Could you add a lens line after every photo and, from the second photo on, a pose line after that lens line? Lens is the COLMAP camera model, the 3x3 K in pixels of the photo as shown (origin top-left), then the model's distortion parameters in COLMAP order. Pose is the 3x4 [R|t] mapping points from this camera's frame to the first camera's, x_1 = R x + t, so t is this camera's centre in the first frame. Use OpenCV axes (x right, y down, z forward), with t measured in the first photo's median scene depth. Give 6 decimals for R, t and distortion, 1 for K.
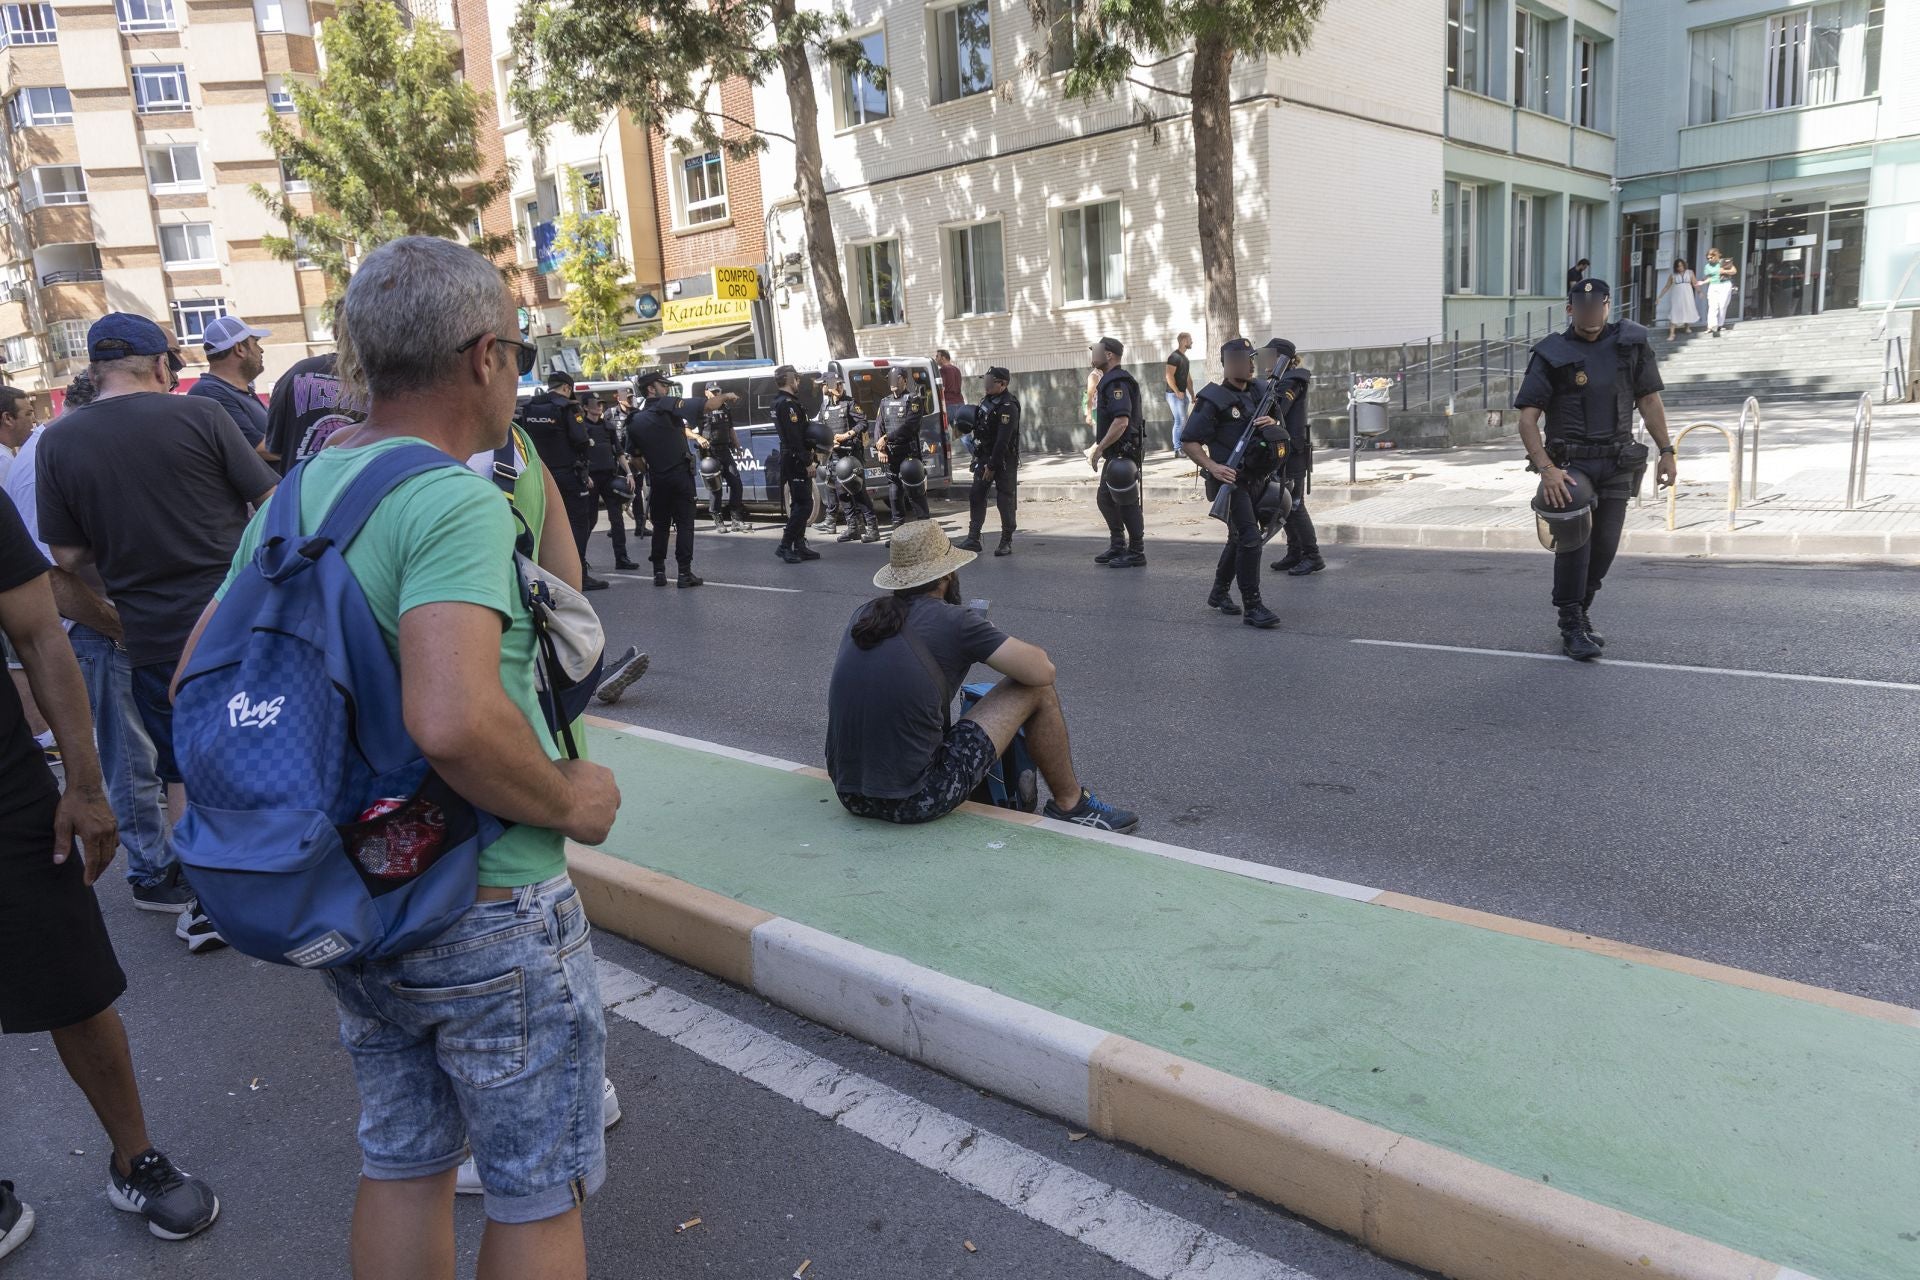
lens RADIAL K [[1354.5, 0, 979.8], [0, 1354.5, 635.5], [0, 0, 1]] dist [0.048544, -0.001837]
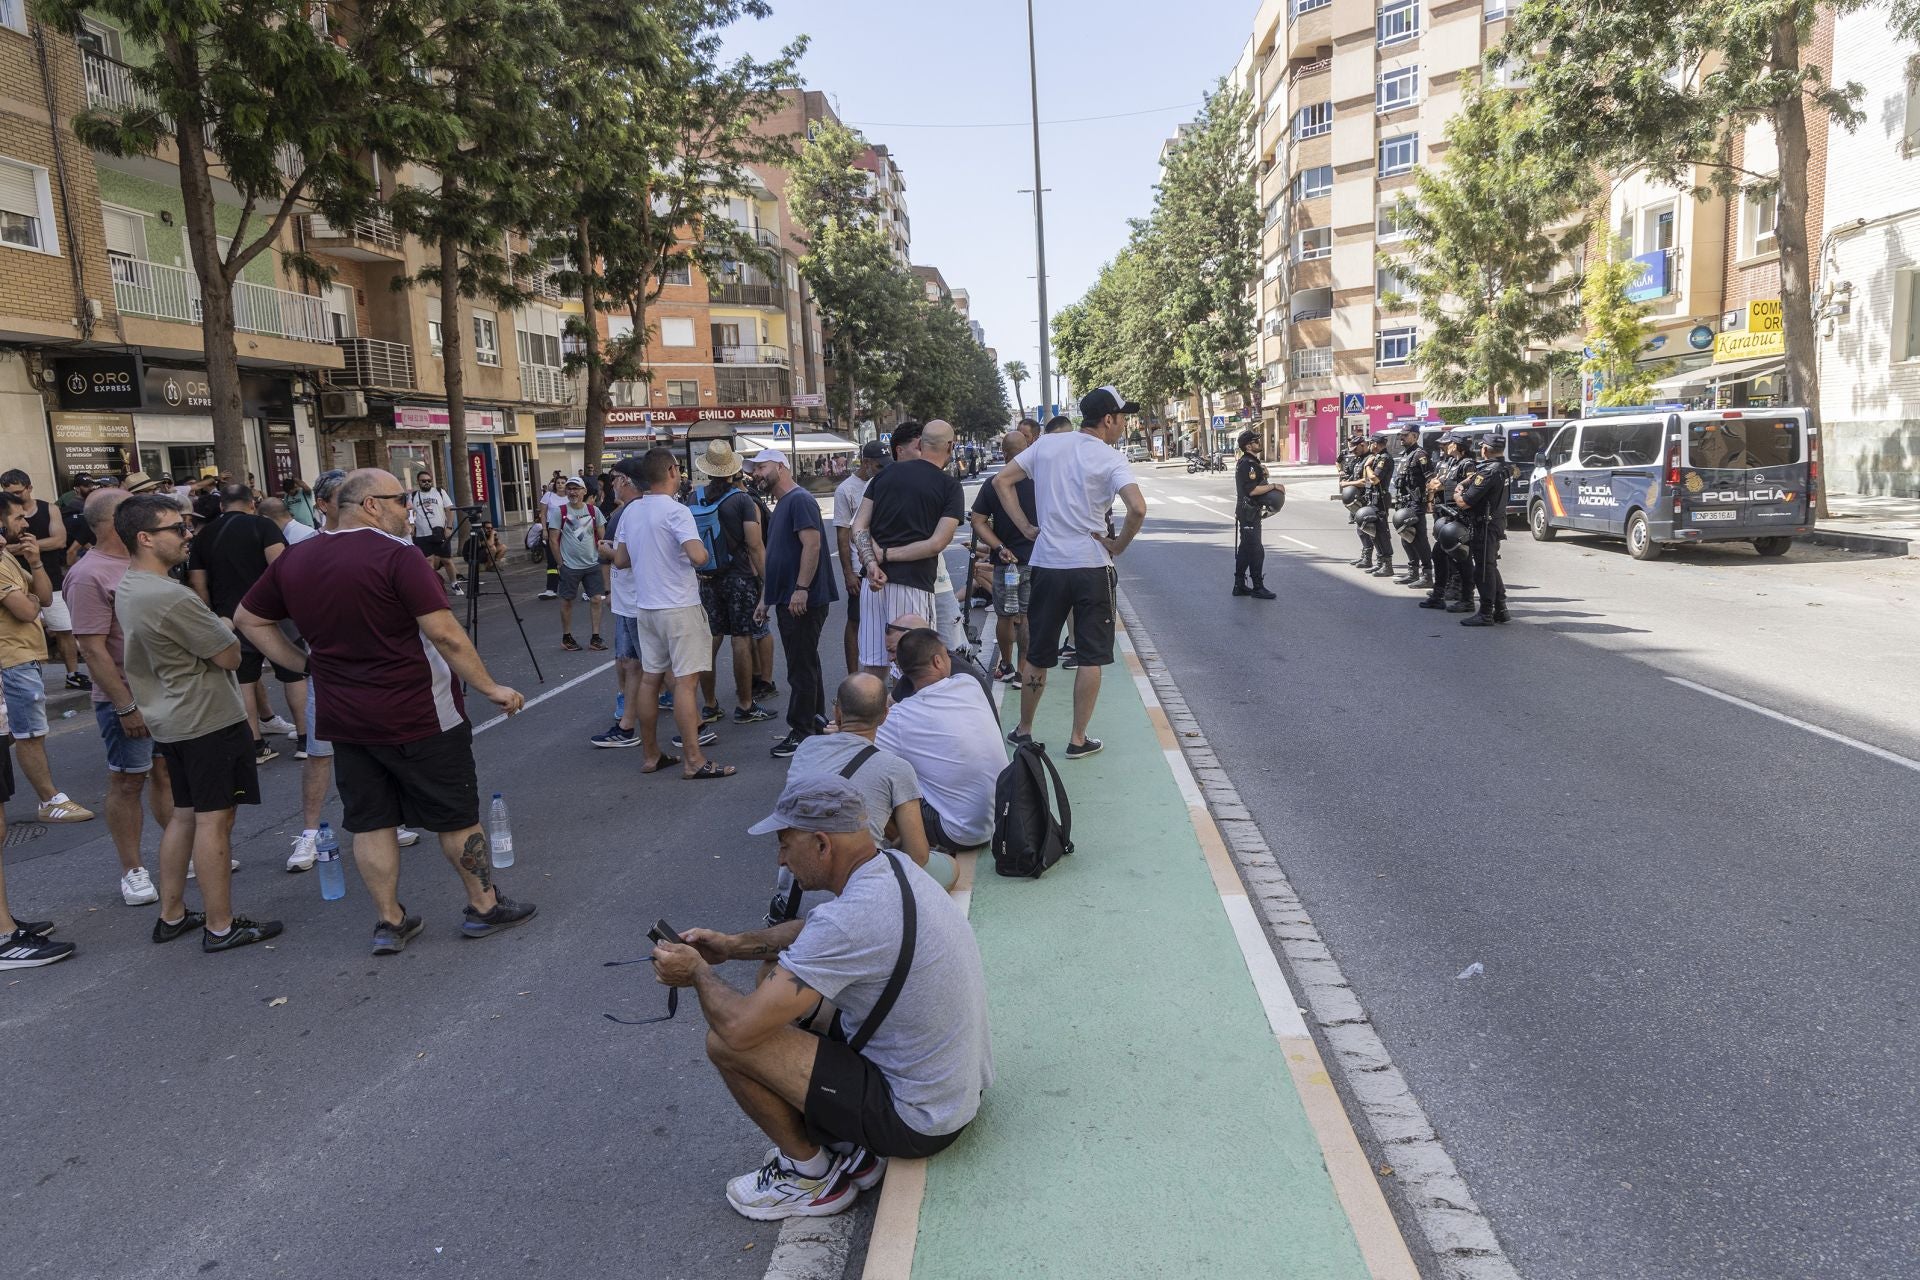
lens RADIAL K [[1354.5, 0, 979.8], [0, 1354.5, 635.5], [0, 0, 1]] dist [0.048544, -0.001837]
pose [[0.663999, 0.138702, -0.734756, 0.100648], [-0.139232, 0.988394, 0.060757, -0.004425], [0.734656, 0.061959, 0.675605, -0.043425]]
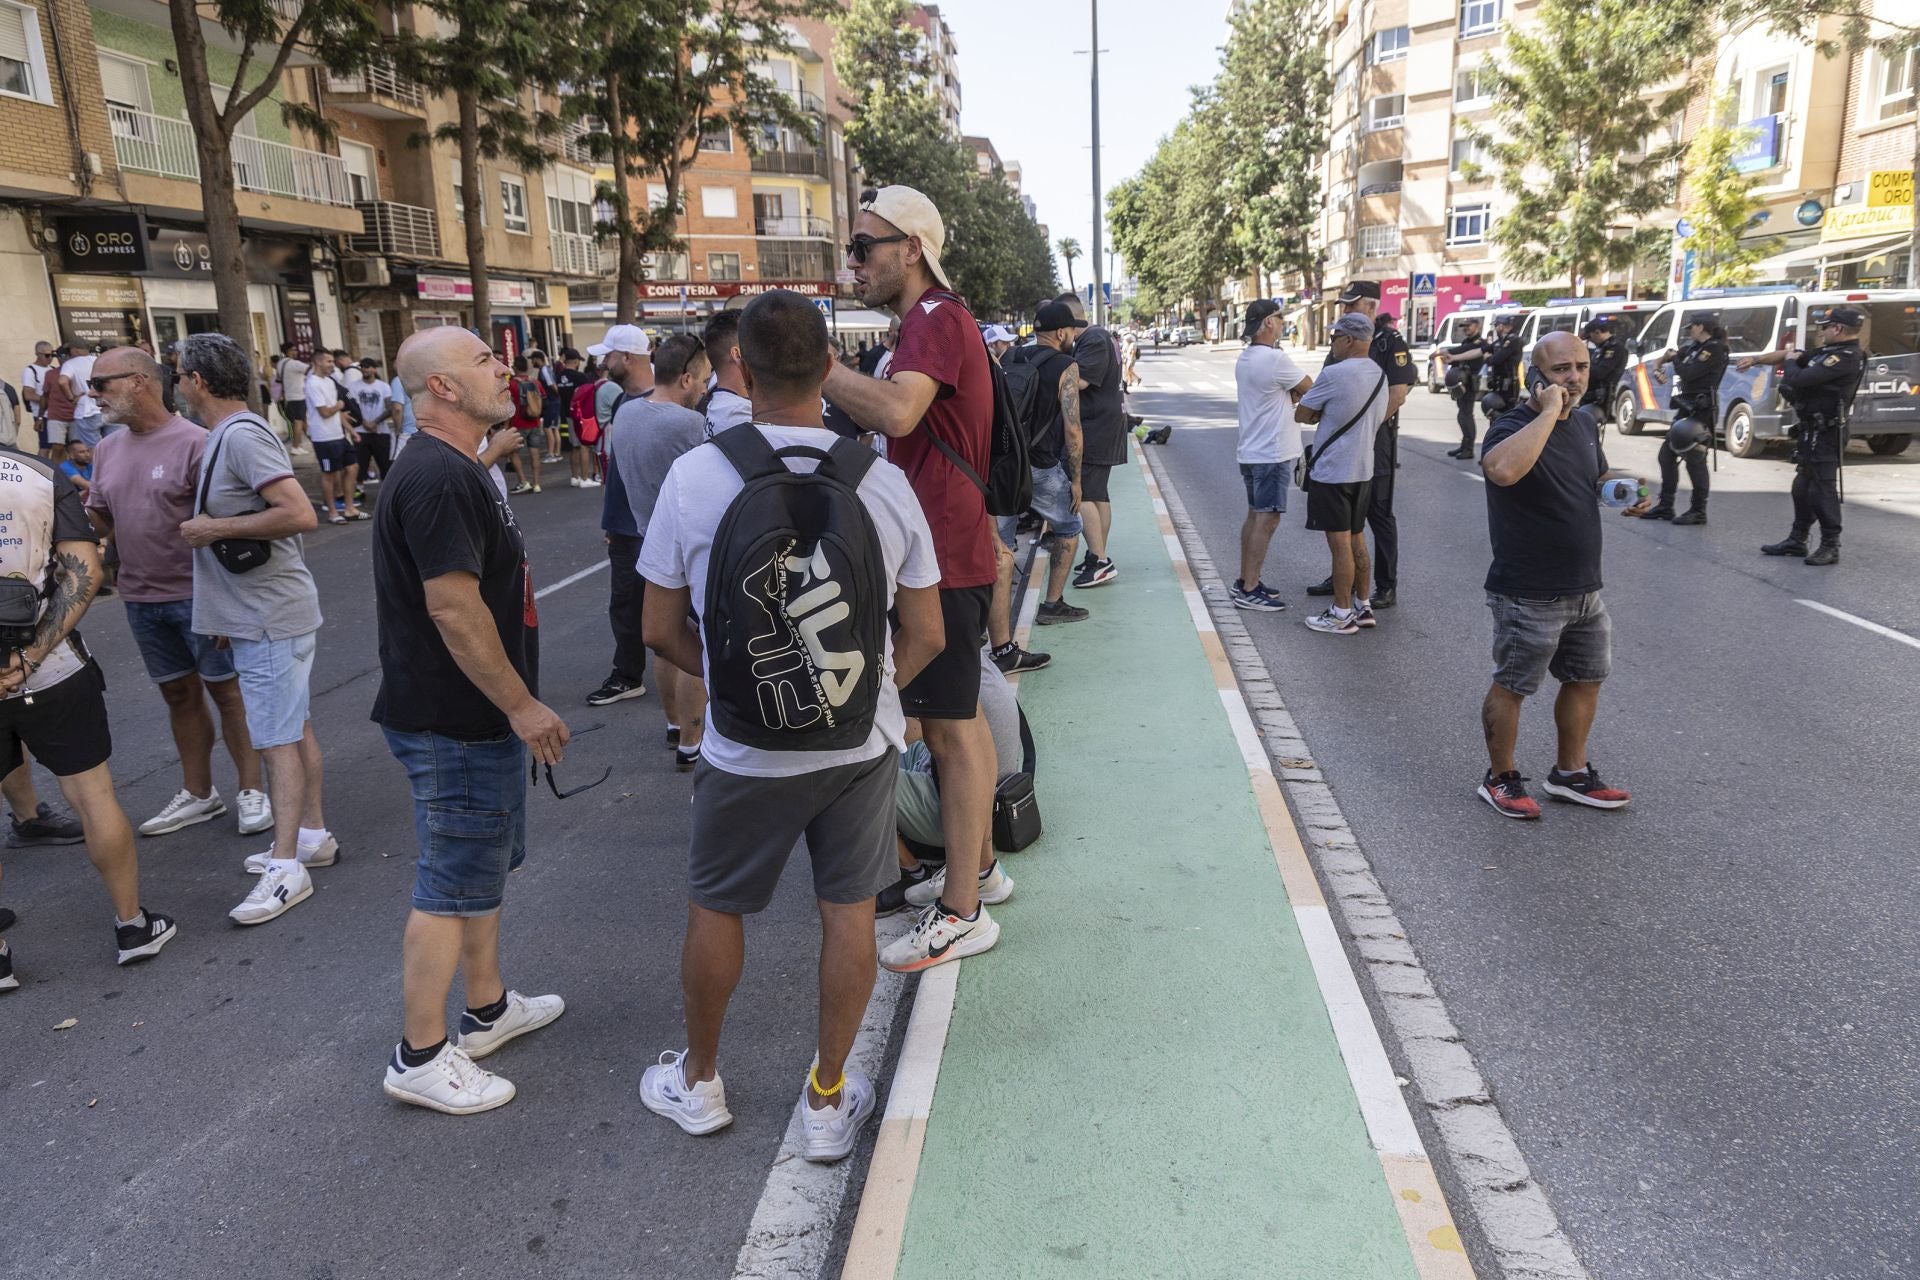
lens RADIAL K [[1354.5, 0, 979.8], [0, 1354.5, 635.5], [0, 0, 1]] dist [0.048544, -0.001837]
pose [[0.636306, 0.213796, -0.741219, 0.088811], [-0.154064, 0.976692, 0.149458, -0.005672], [0.755896, 0.019095, 0.654413, -0.030984]]
